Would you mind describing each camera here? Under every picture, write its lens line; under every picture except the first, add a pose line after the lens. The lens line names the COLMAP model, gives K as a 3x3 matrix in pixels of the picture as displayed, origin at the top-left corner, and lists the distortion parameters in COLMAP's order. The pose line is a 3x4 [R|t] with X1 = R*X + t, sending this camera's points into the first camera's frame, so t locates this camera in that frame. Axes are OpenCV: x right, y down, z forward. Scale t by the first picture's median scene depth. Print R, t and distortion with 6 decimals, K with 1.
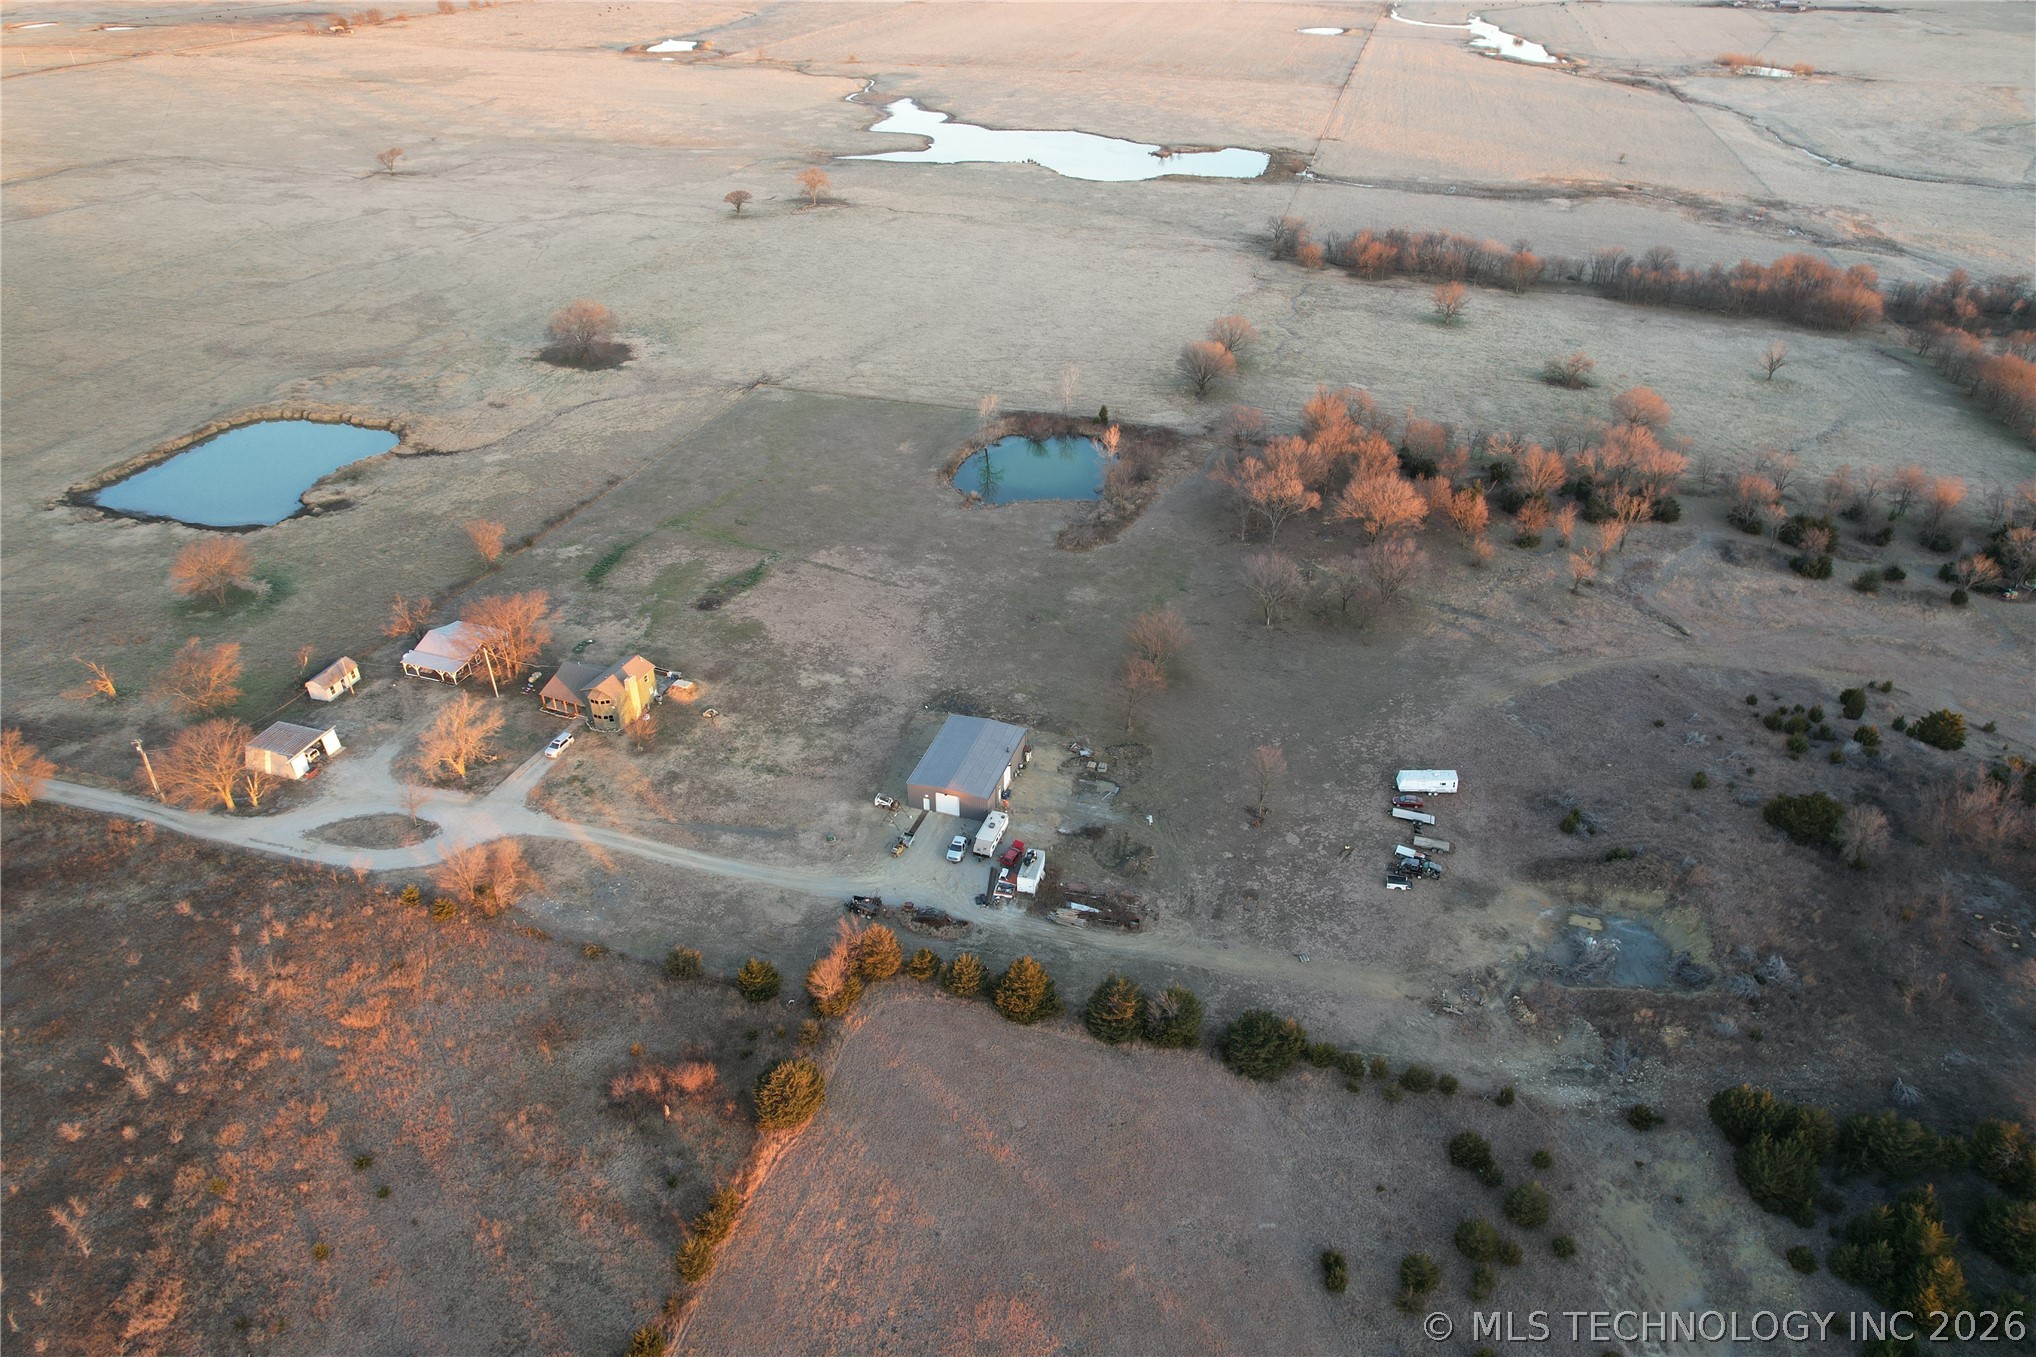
lens RADIAL K [[1305.6, 0, 1032.6], [0, 1305.6, 683.0], [0, 0, 1]] dist [-0.091487, 0.078657]
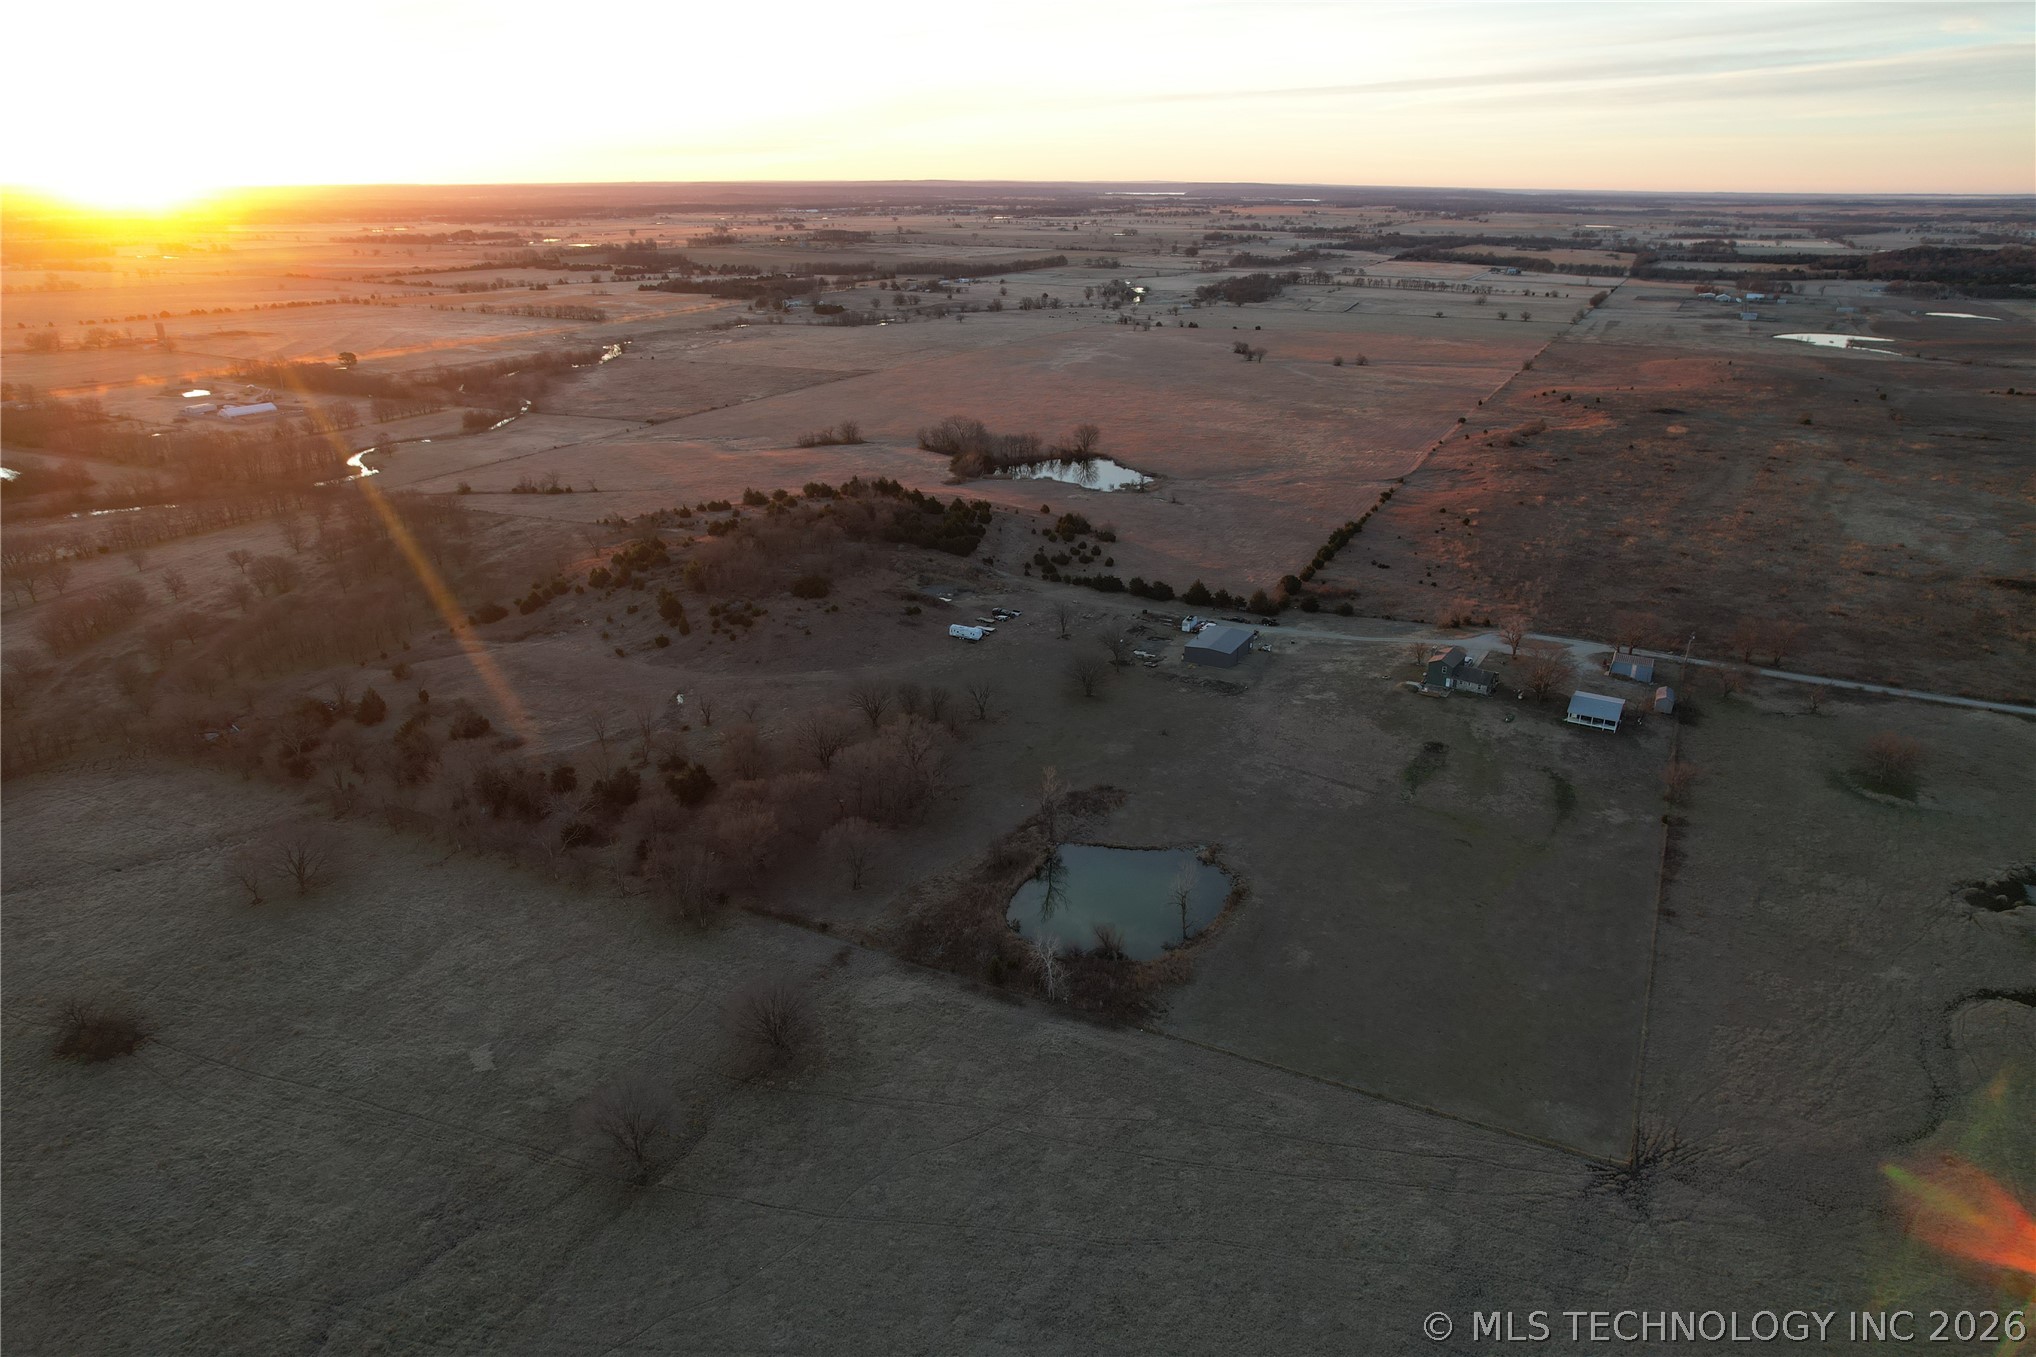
lens RADIAL K [[1302.8, 0, 1033.7], [0, 1302.8, 681.5], [0, 0, 1]] dist [-0.077956, 0.072385]
pose [[-0.983685, -0.070873, 0.165349, -0.081489], [0.093411, 0.584286, 0.806154, -1.152909], [-0.153746, 0.808447, -0.568133, 1.773739]]
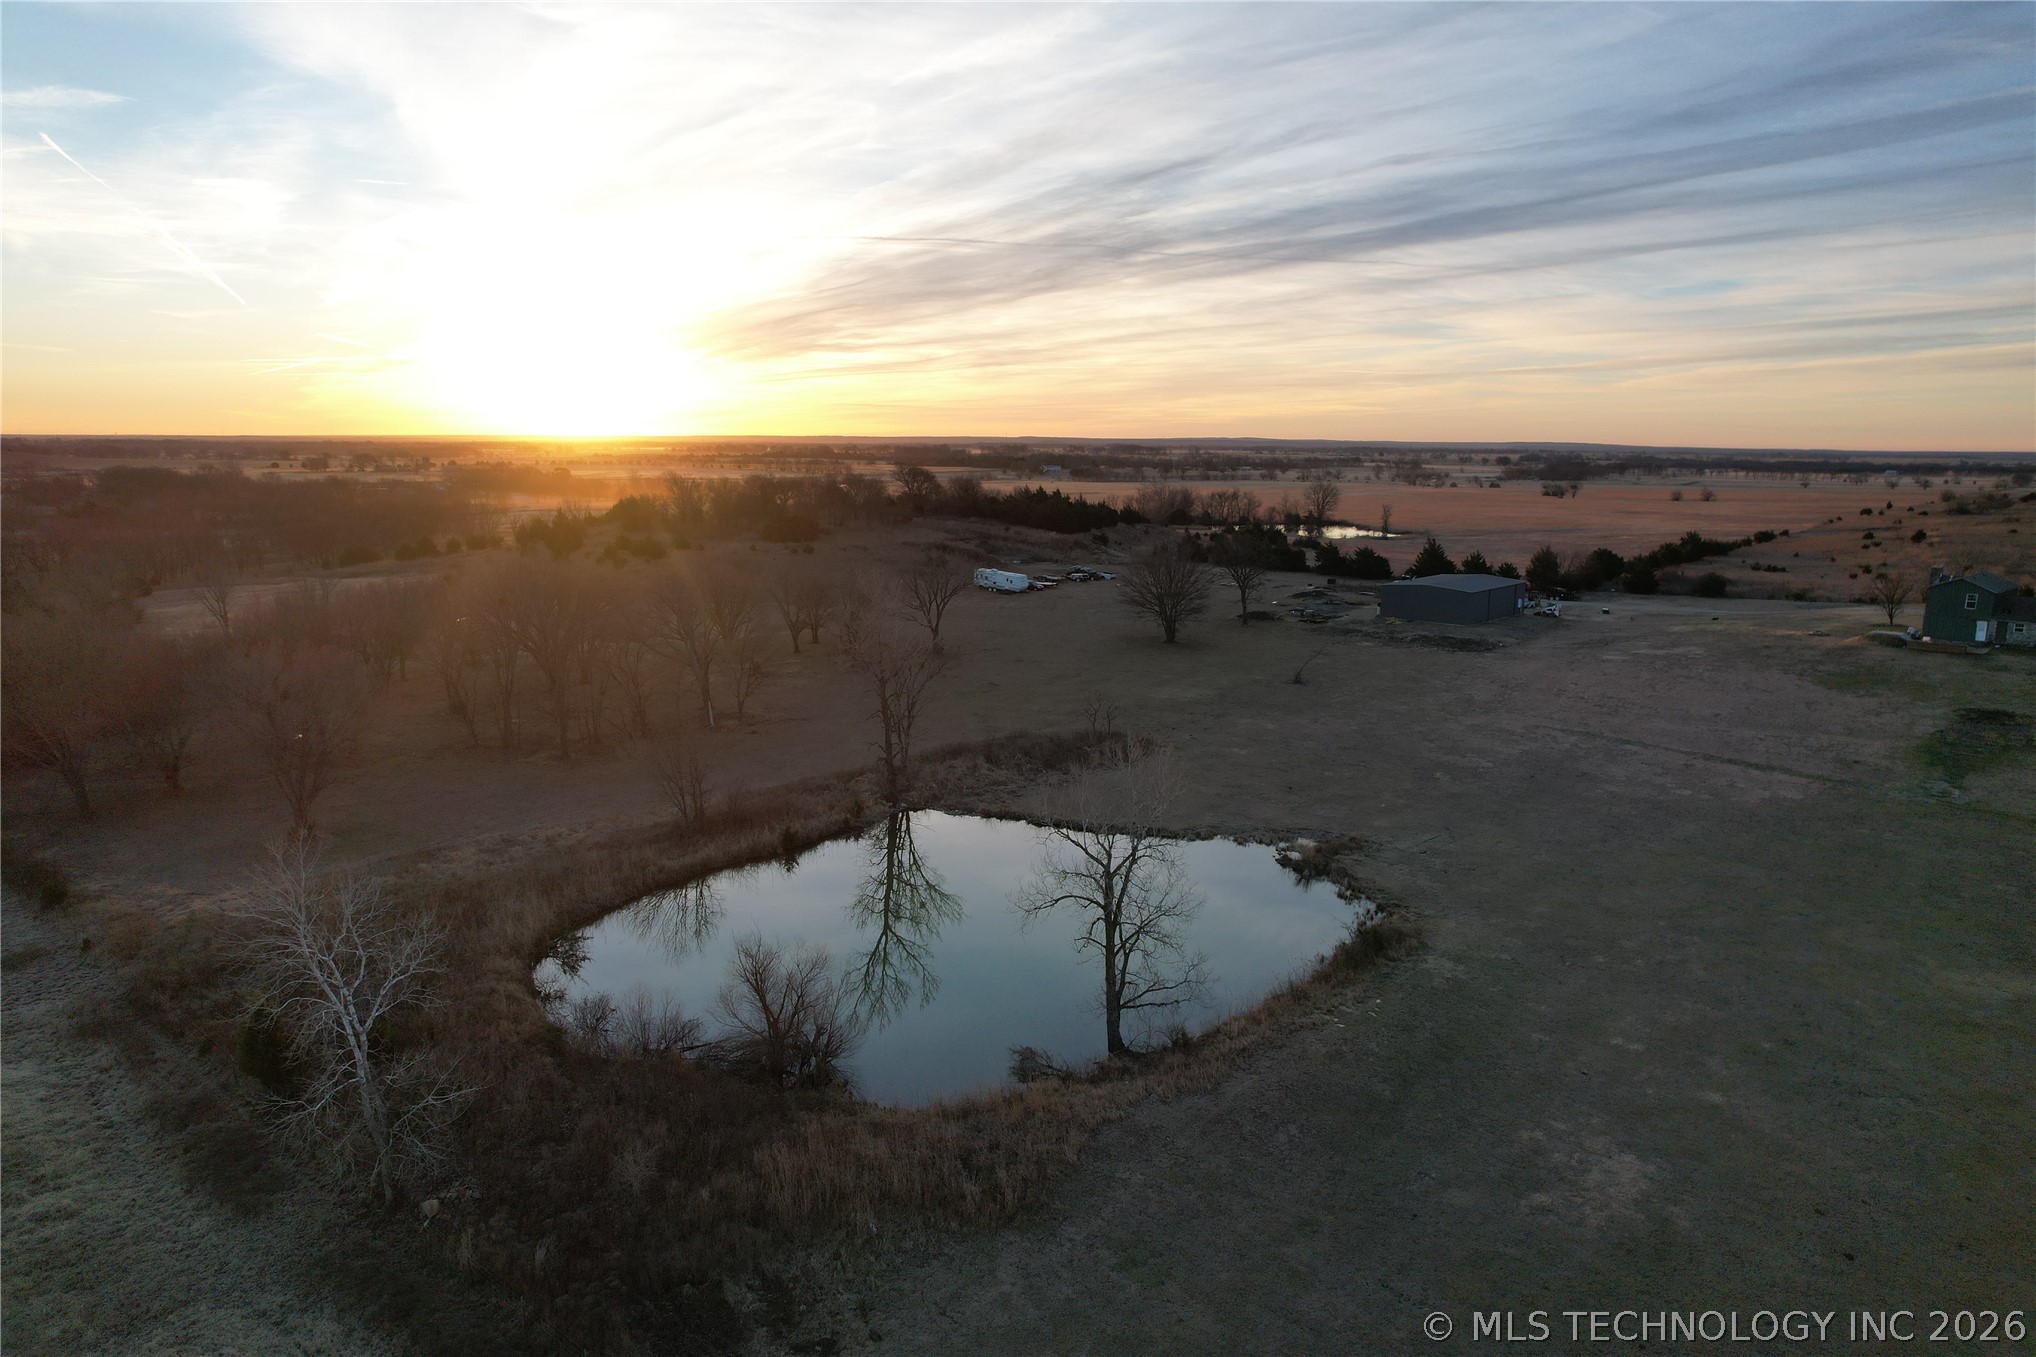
lens RADIAL K [[1302.8, 0, 1033.7], [0, 1302.8, 681.5], [0, 0, 1]] dist [-0.077956, 0.072385]
pose [[-0.913570, -0.082073, 0.398314, -0.123215], [0.215723, 0.732479, 0.645708, -0.461599], [-0.344751, 0.675825, -0.651466, 1.478437]]
